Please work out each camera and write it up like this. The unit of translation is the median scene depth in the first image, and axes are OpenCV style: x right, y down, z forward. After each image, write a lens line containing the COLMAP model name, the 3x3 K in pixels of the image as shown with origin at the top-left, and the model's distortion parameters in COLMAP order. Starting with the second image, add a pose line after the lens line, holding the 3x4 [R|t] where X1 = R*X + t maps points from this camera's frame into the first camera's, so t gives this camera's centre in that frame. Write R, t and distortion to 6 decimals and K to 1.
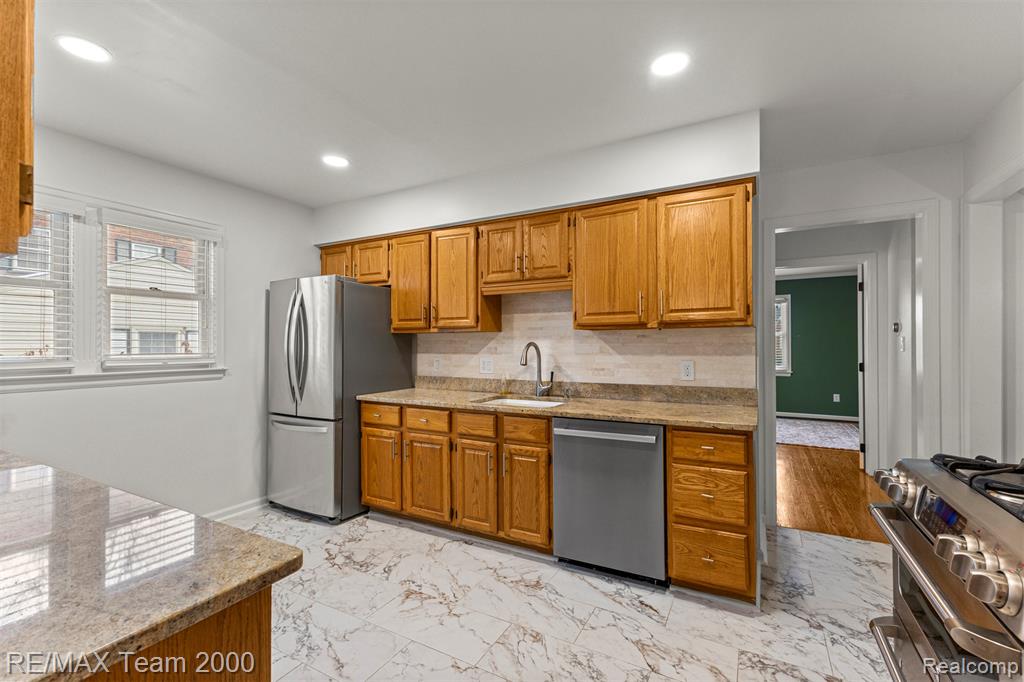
lens RADIAL K [[441.0, 0, 516.9], [0, 441.0, 343.1], [0, 0, 1]] dist [0.001399, 0.000228]
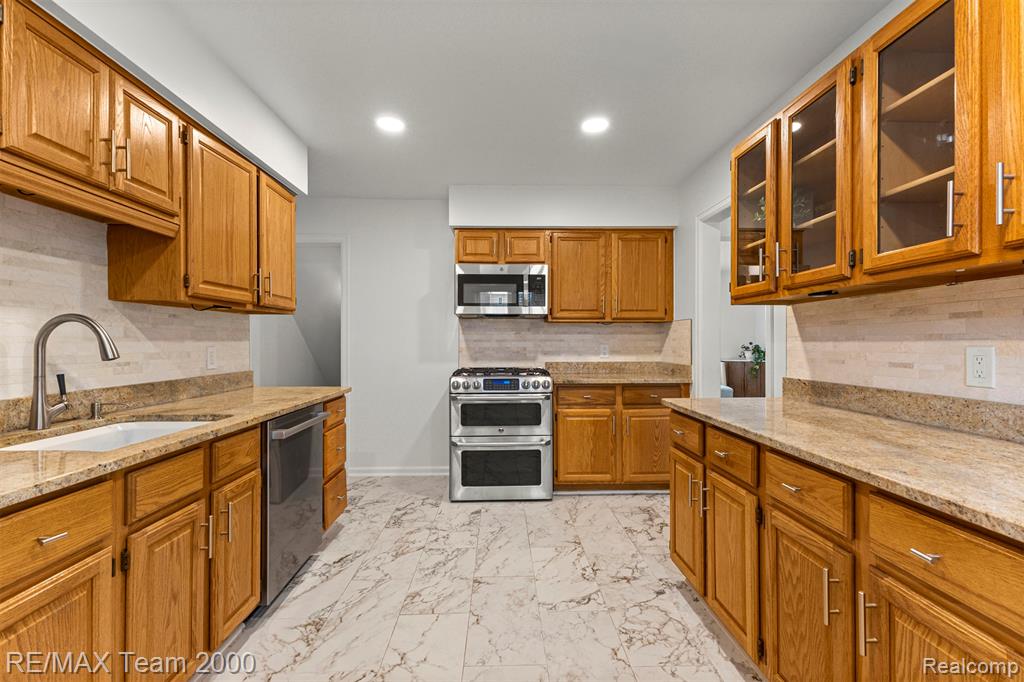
lens RADIAL K [[440.1, 0, 513.4], [0, 440.1, 345.1], [0, 0, 1]] dist [0.001803, 0.000083]
pose [[-0.503980, -0.001435, 0.863714, -0.687064], [-0.002054, 0.999998, 0.000463, 0.033867], [-0.863713, -0.001541, -0.503982, 0.906570]]
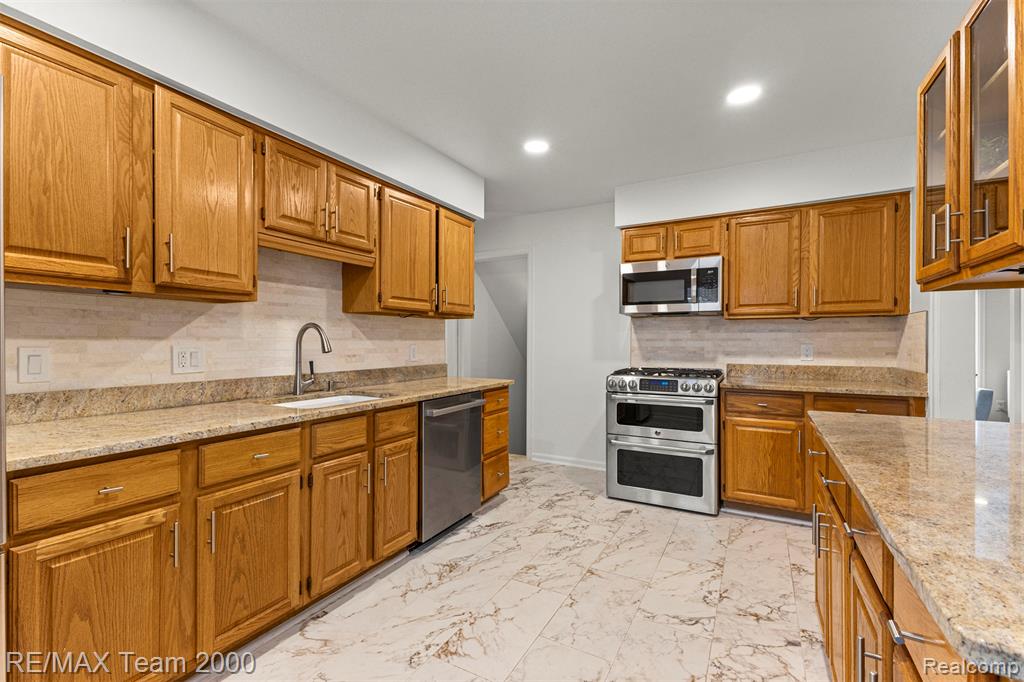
lens RADIAL K [[440.1, 0, 513.4], [0, 440.1, 345.1], [0, 0, 1]] dist [0.001803, 0.000083]
pose [[0.011261, -0.005107, 0.999924, -0.791087], [-0.006525, 0.999965, 0.005180, 0.032493], [-0.999915, -0.006583, 0.011228, 0.705157]]
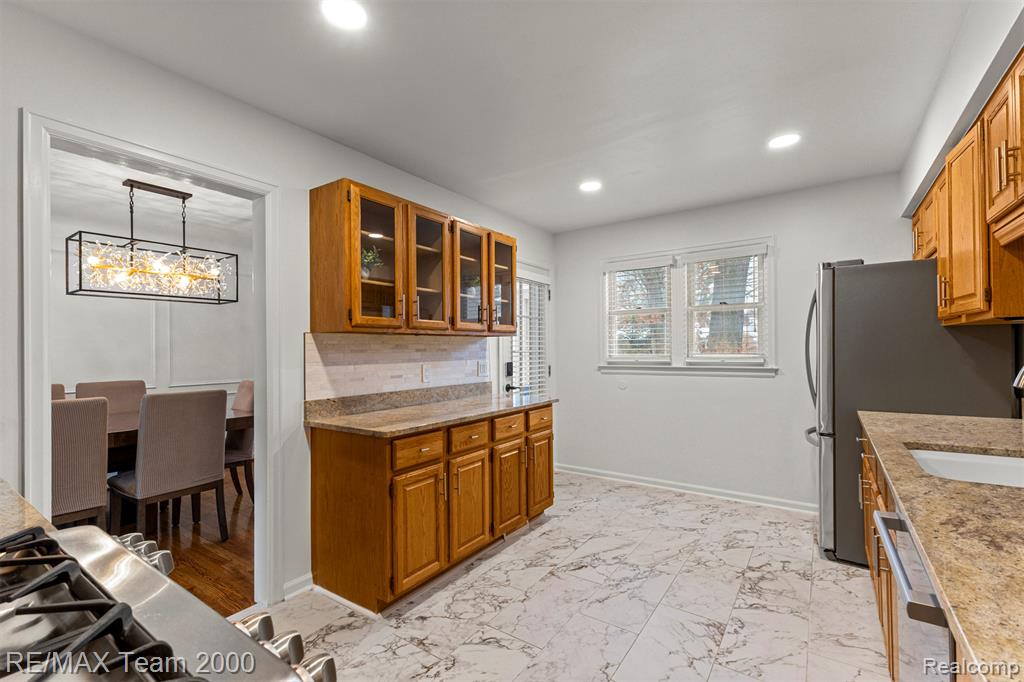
lens RADIAL K [[440.1, 0, 513.4], [0, 440.1, 345.1], [0, 0, 1]] dist [0.001803, 0.000083]
pose [[-0.114934, -0.005500, -0.993358, 0.556753], [0.017241, 0.999823, -0.007531, -0.002156], [0.993224, -0.017992, -0.114818, 0.563954]]
